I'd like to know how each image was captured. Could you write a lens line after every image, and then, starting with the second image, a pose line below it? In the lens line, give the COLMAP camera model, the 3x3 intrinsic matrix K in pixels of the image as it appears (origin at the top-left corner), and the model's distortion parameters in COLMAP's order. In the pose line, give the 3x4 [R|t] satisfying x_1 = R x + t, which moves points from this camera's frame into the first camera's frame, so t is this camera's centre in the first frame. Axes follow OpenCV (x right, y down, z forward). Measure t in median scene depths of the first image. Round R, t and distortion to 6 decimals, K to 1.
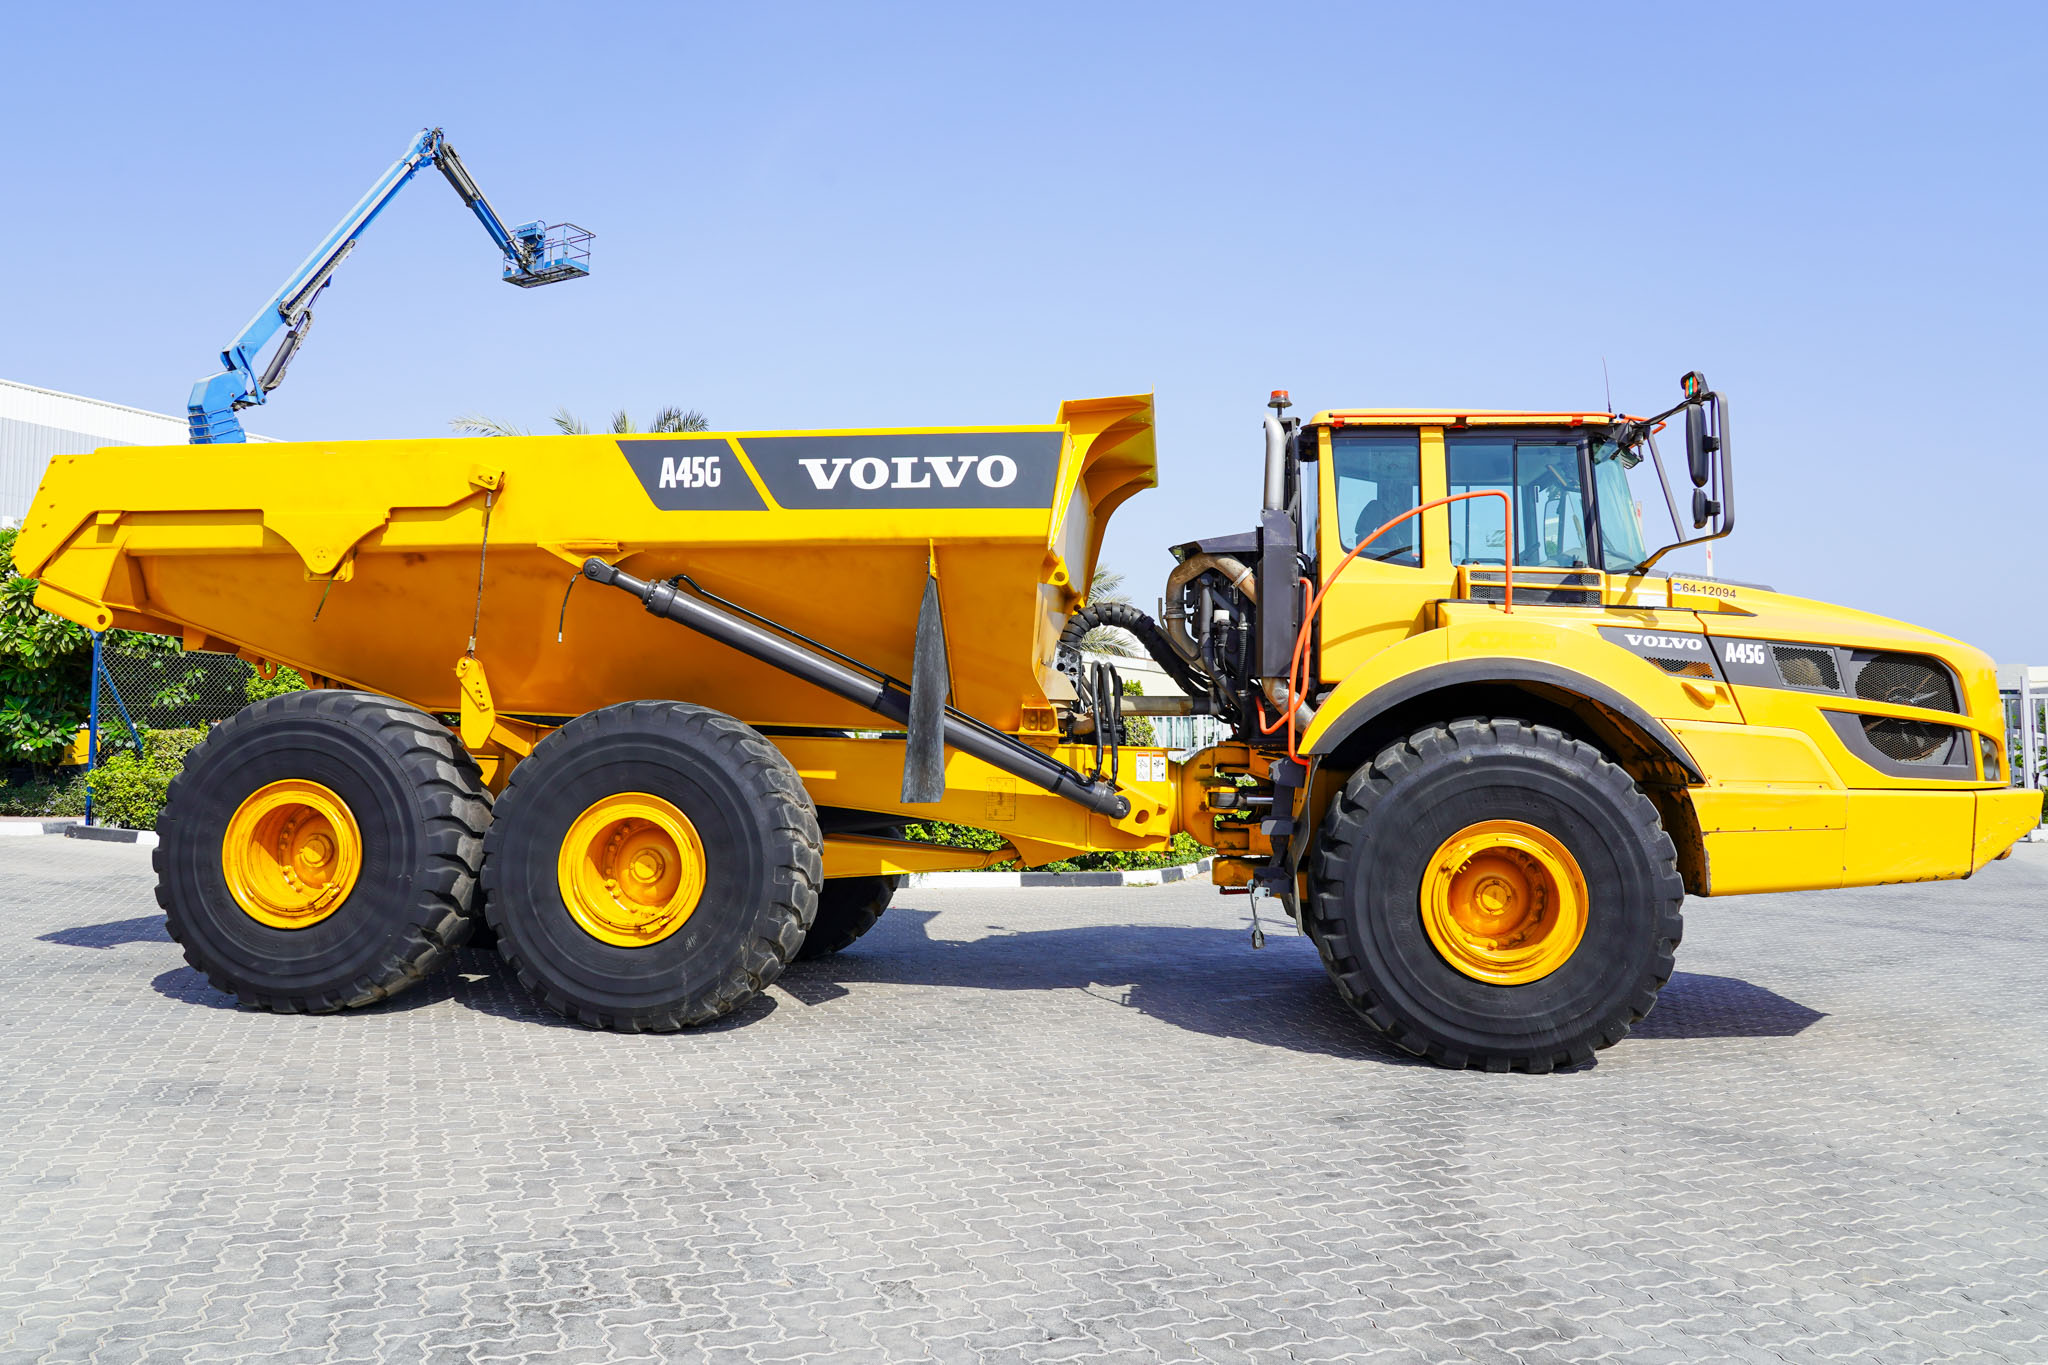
lens RADIAL K [[1486.0, 0, 1018.3], [0, 1486.0, 616.4], [0, 0, 1]] dist [-0.034272, 0.002909]
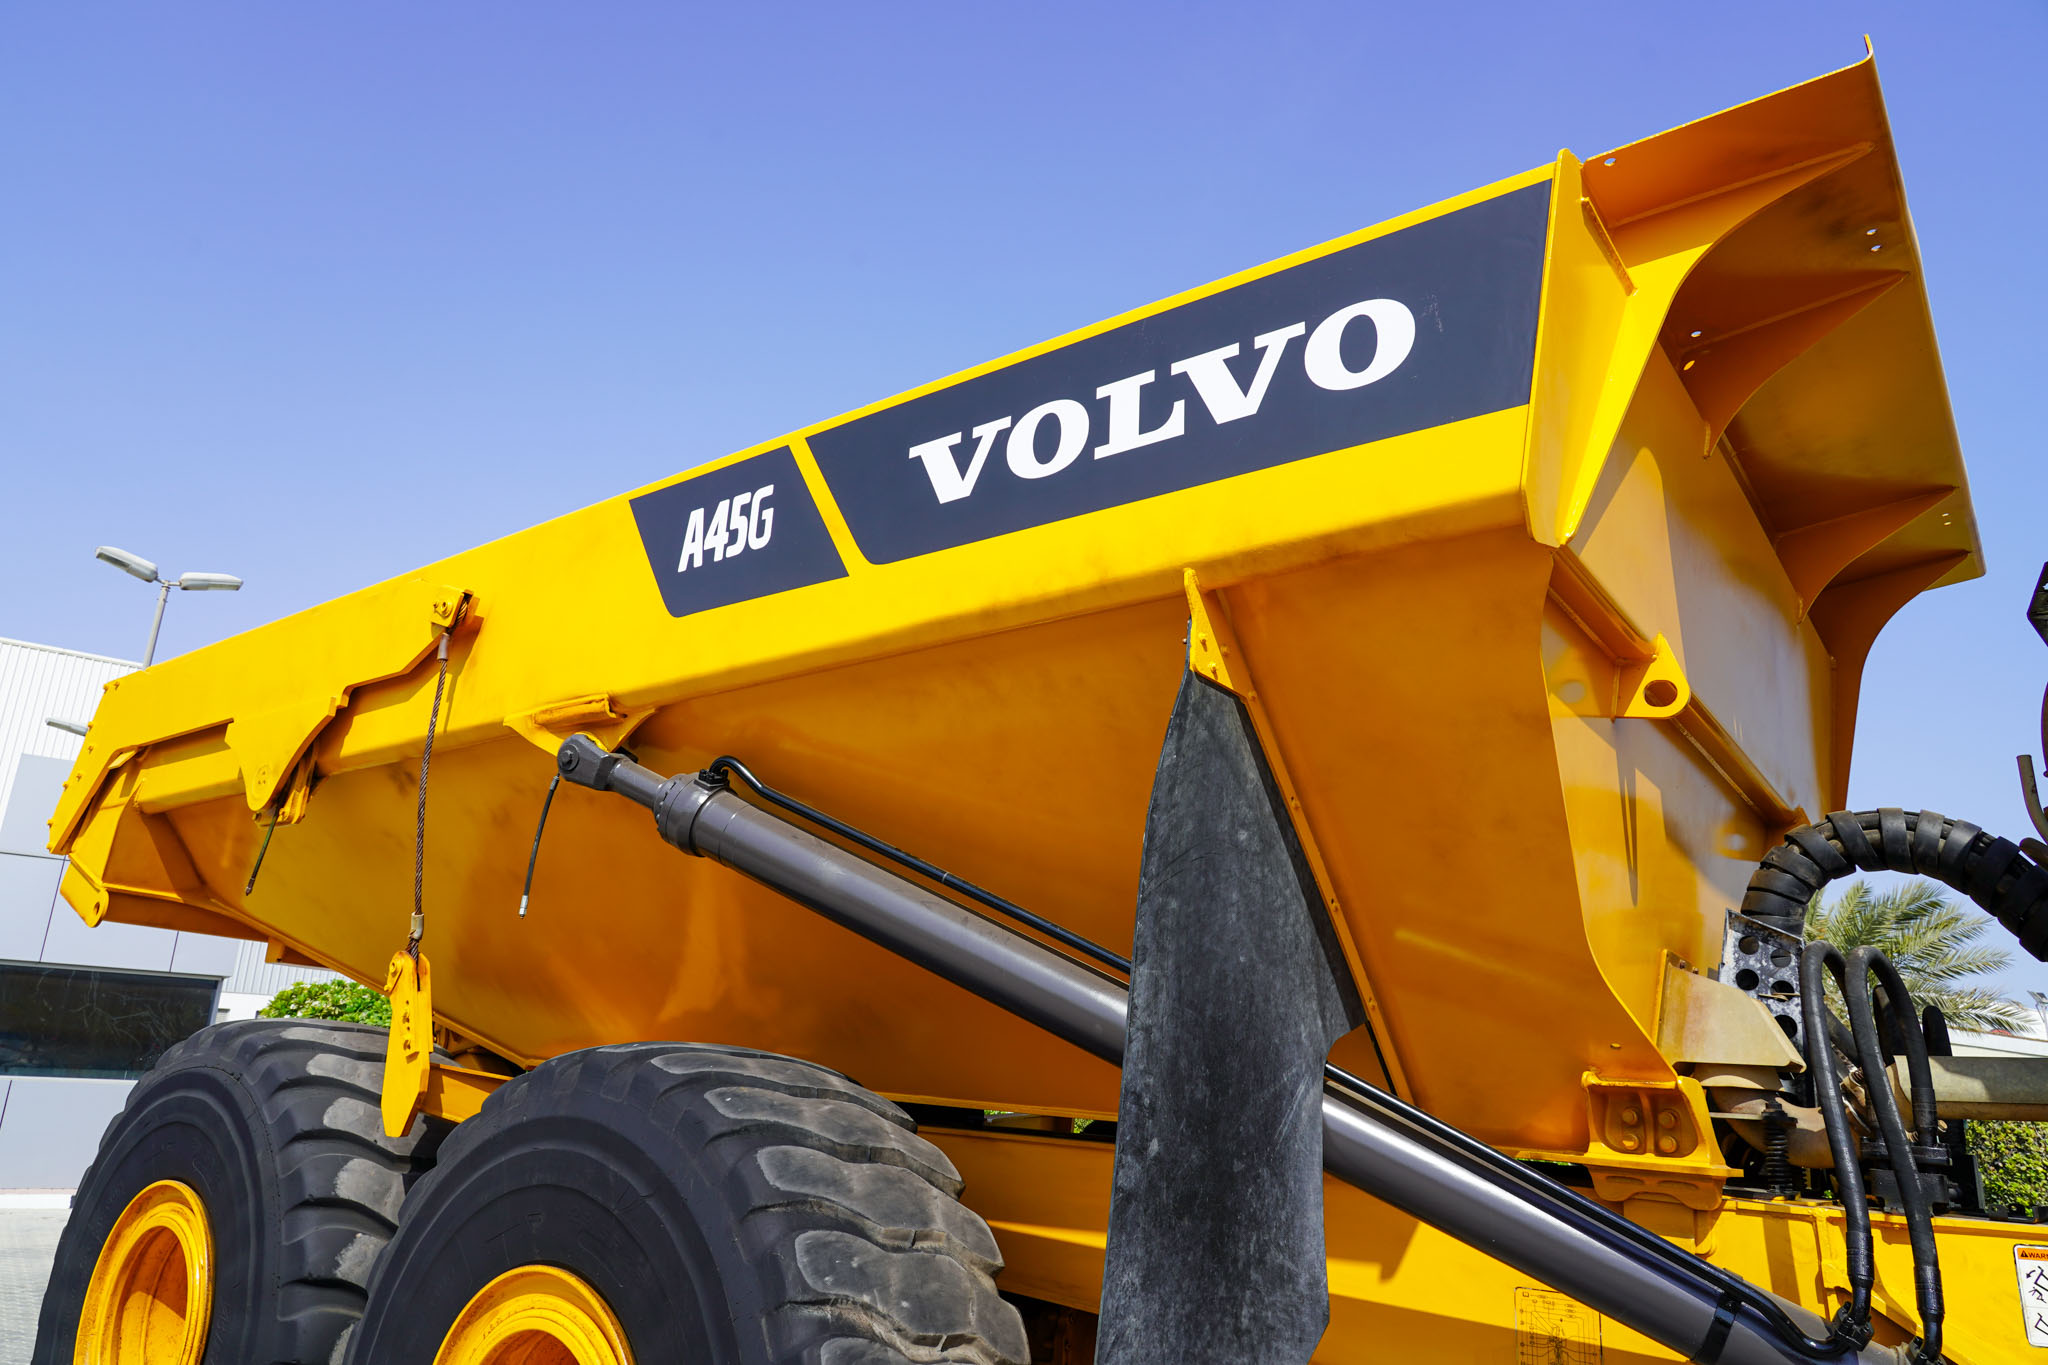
lens RADIAL K [[1387.6, 0, 1022.9], [0, 1387.6, 669.5], [0, 0, 1]] dist [-0.025171, 0.014422]
pose [[0.857503, -0.123154, -0.499522, 0.066002], [0.003633, 0.972352, -0.233492, 0.045442], [0.514466, 0.198405, 0.834242, 0.692812]]
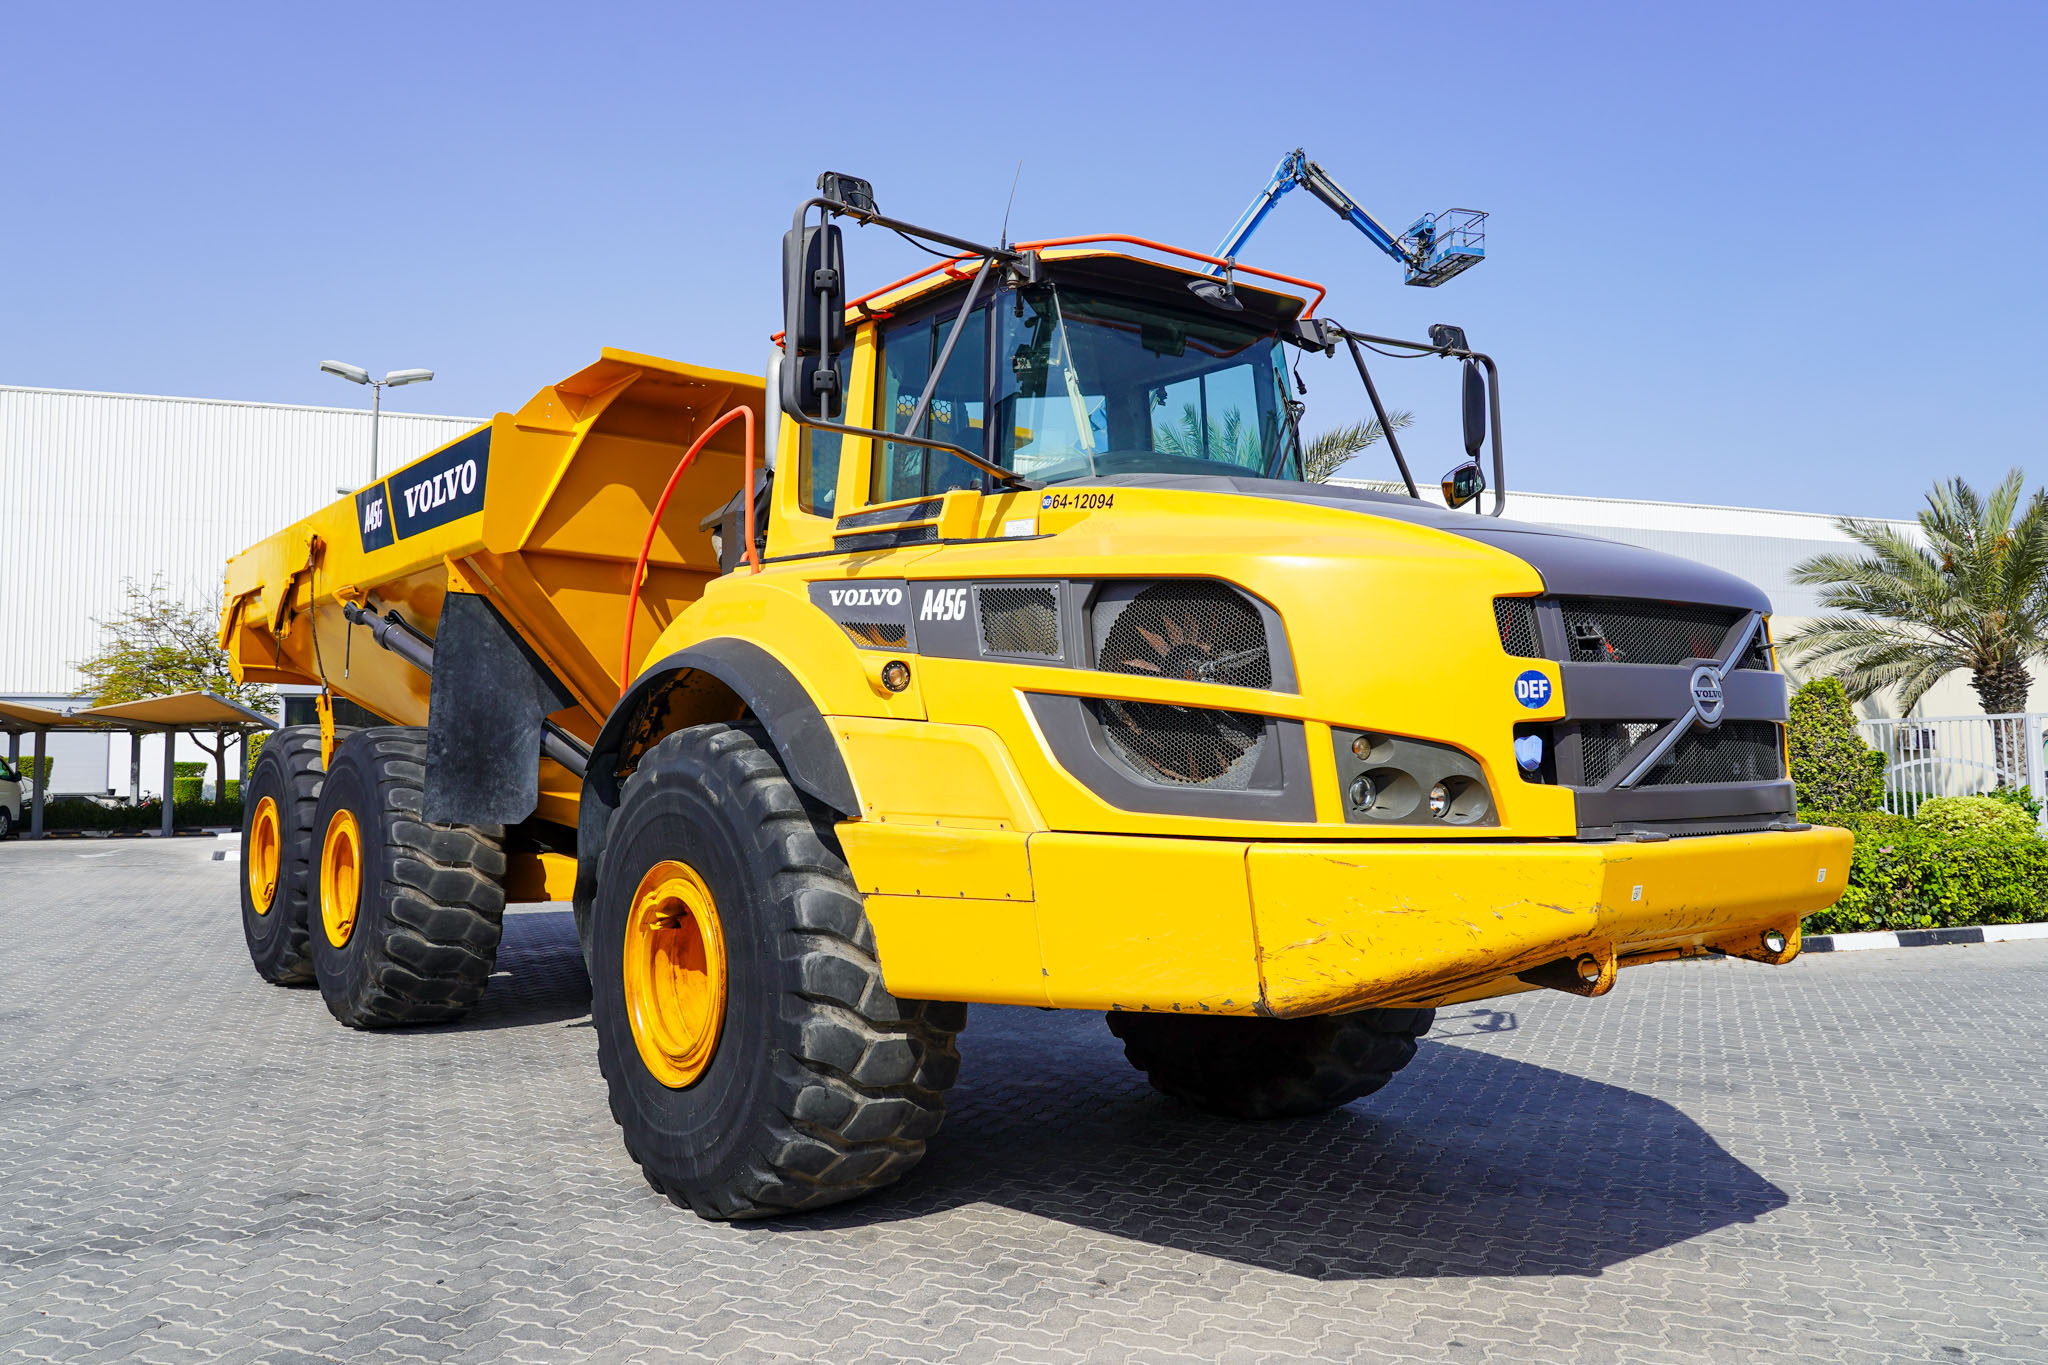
lens RADIAL K [[1582.3, 0, 1006.7], [0, 1582.3, 657.6], [0, 0, 1]] dist [-0.041271, 0.005530]
pose [[0.691456, -0.057382, -0.720136, 0.916044], [0.064833, 0.997747, -0.017252, 0.055953], [0.719504, -0.034760, 0.693618, 0.528071]]
